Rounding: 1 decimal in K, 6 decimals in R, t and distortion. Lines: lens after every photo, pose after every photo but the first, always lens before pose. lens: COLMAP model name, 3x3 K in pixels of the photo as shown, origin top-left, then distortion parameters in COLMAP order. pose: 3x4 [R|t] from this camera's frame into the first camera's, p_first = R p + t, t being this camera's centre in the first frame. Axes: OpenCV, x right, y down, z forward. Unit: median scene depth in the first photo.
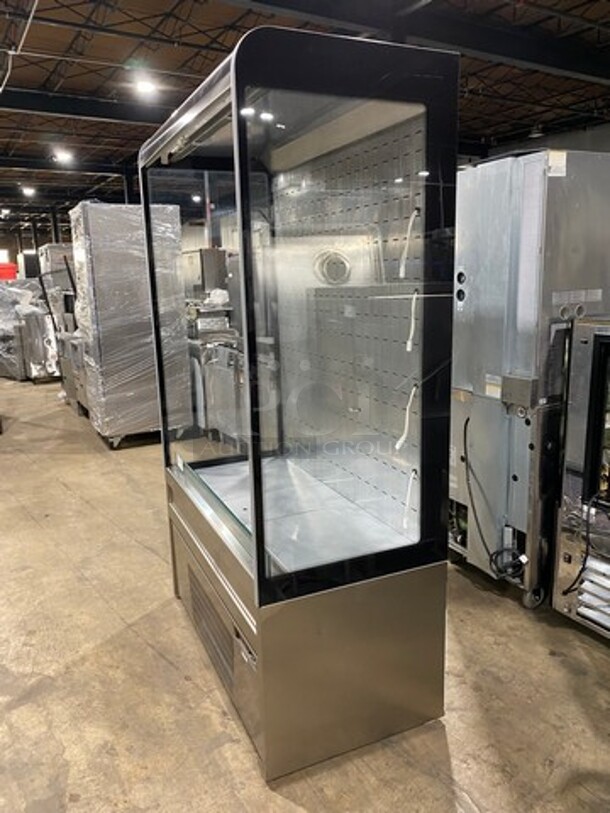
lens RADIAL K [[612.2, 0, 297.1], [0, 612.2, 404.7], [0, 0, 1]] dist [0.007664, 0.004162]
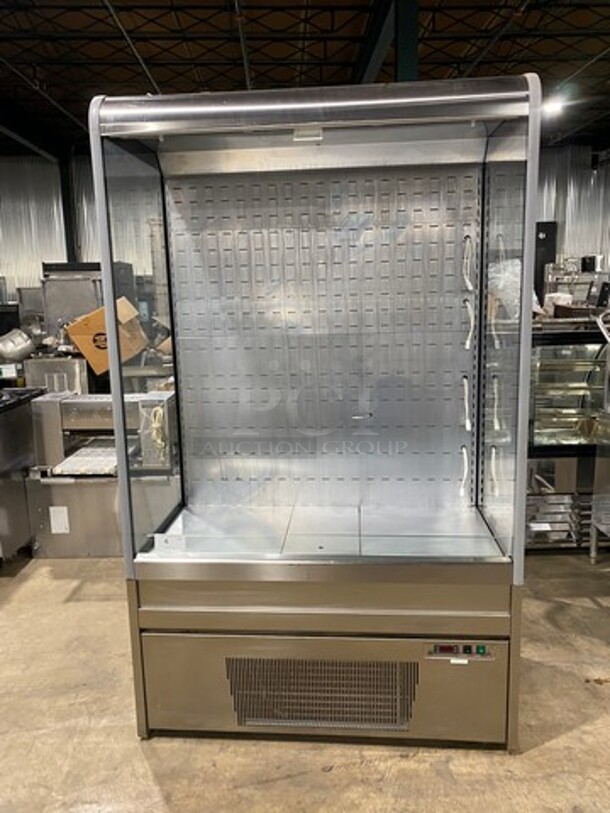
lens RADIAL K [[612.2, 0, 297.1], [0, 612.2, 404.7], [0, 0, 1]] dist [0.007664, 0.004162]
pose [[0.477014, -0.130225, 0.869194, -0.906556], [0.195527, 0.979902, 0.039507, -0.078368], [-0.856870, 0.151106, 0.492890, 0.591836]]
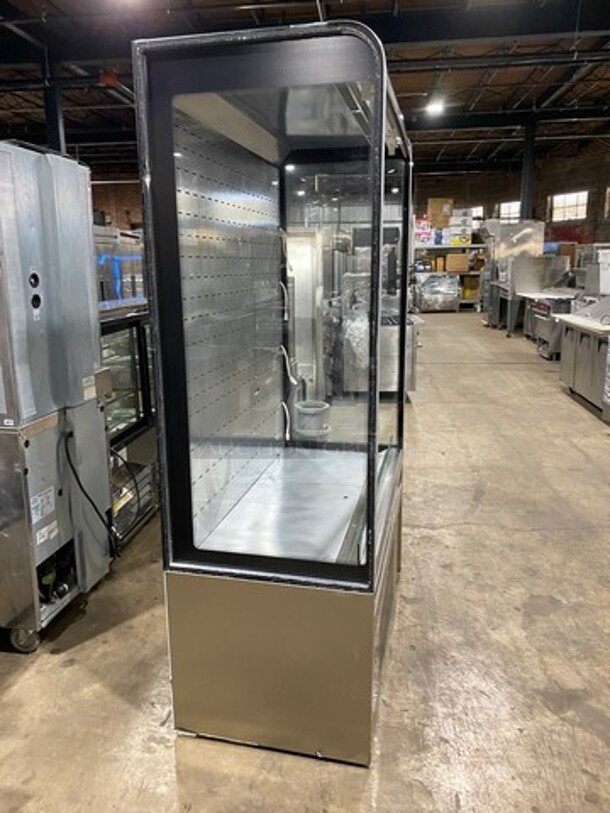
lens RADIAL K [[612.2, 0, 297.1], [0, 612.2, 404.7], [0, 0, 1]] dist [0.007664, 0.004162]
pose [[-0.794229, -0.103317, 0.598771, -0.648423], [0.158667, 0.915982, 0.368513, -0.379321], [-0.586537, 0.387689, -0.711106, 1.815699]]
